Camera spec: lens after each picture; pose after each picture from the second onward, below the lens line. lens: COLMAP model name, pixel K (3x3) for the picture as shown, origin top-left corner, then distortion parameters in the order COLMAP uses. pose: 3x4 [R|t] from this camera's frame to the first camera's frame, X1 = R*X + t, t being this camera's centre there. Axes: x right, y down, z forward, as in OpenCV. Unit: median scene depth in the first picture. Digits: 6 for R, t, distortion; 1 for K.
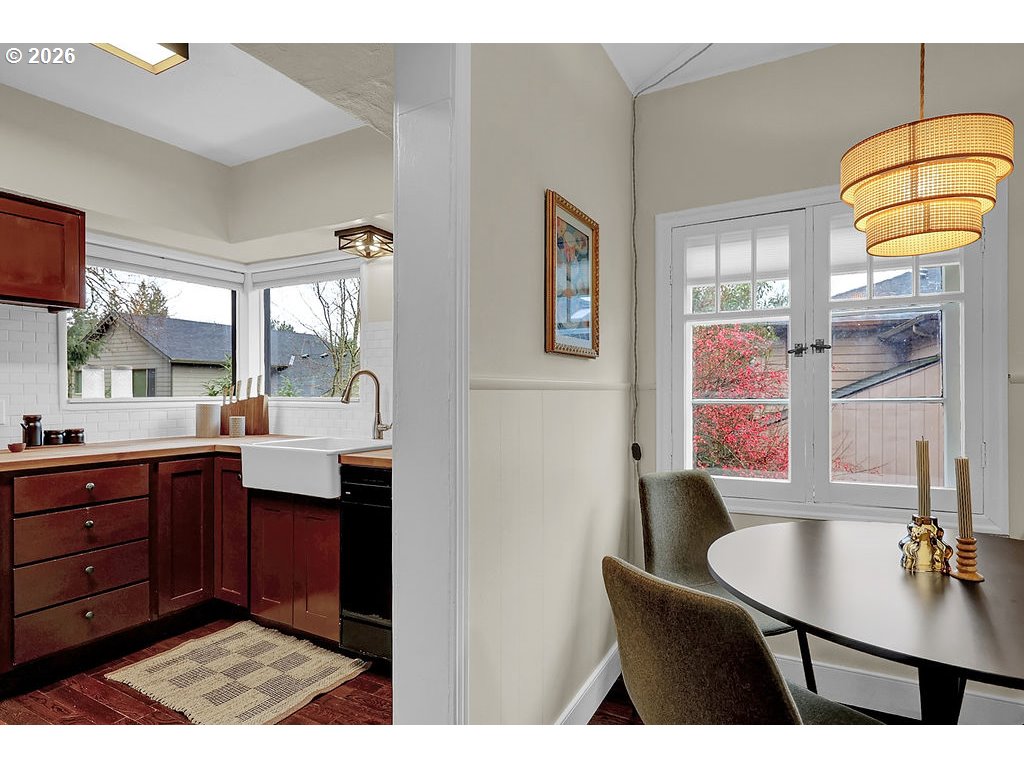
lens RADIAL K [[545.6, 0, 516.0], [0, 545.6, 389.9], [0, 0, 1]] dist [-0.002698, 0.000406]
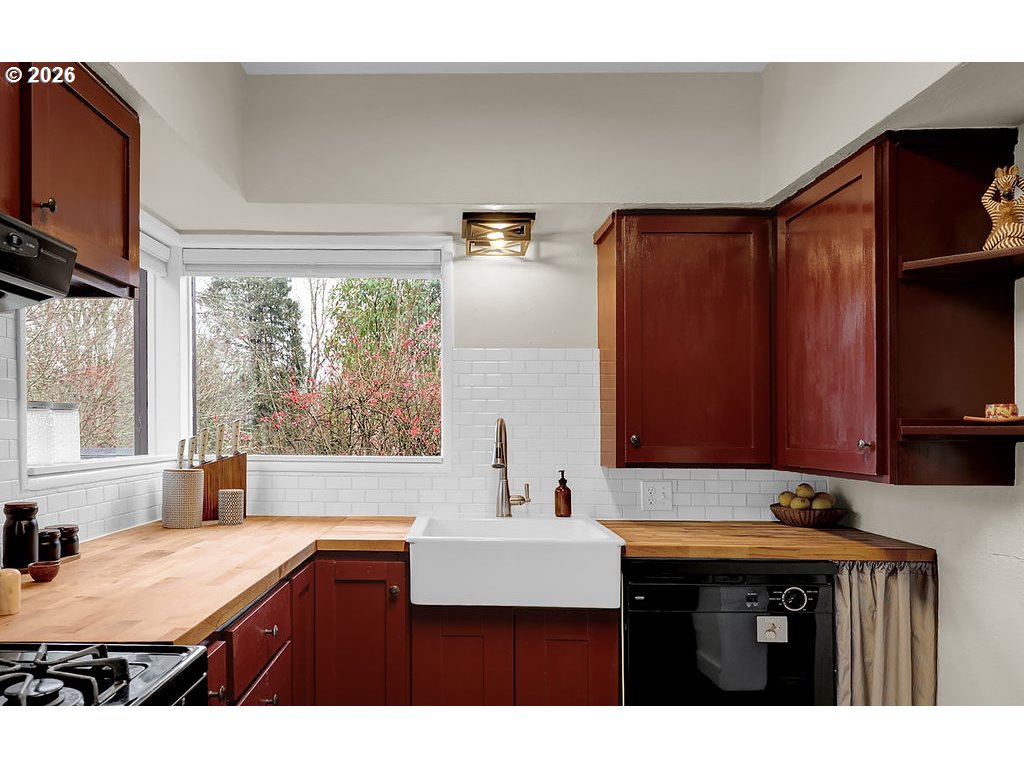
lens RADIAL K [[700.2, 0, 458.7], [0, 700.2, 426.7], [0, 0, 1]] dist [0.009928, 0.001120]
pose [[0.891339, 0.011313, 0.453196, -0.722074], [-0.009612, 0.999935, -0.006056, -0.019771], [-0.453236, 0.001041, 0.891390, 0.227634]]
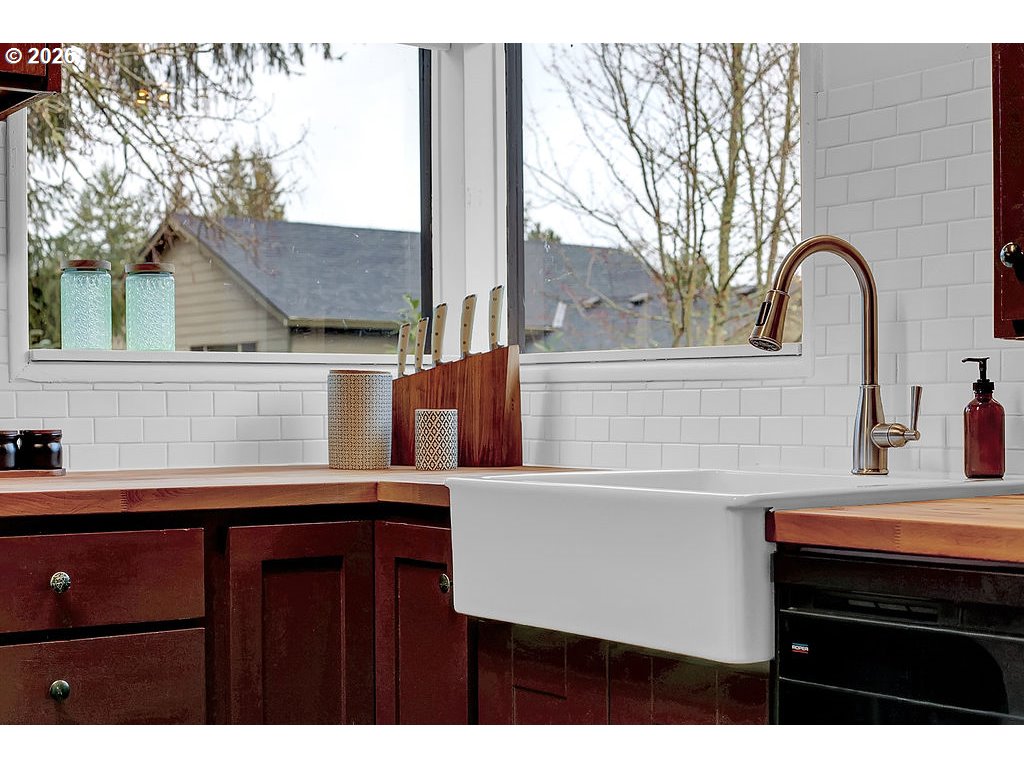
lens RADIAL K [[1534.9, 0, 512.0], [0, 1534.9, 384.0], [0, 0, 1]] dist [-0.154955, 0.006568]
pose [[0.912908, -0.008710, -0.408072, -0.098384], [0.006143, 0.999952, -0.007600, 0.046961], [0.408118, 0.004432, 0.912918, 0.186028]]
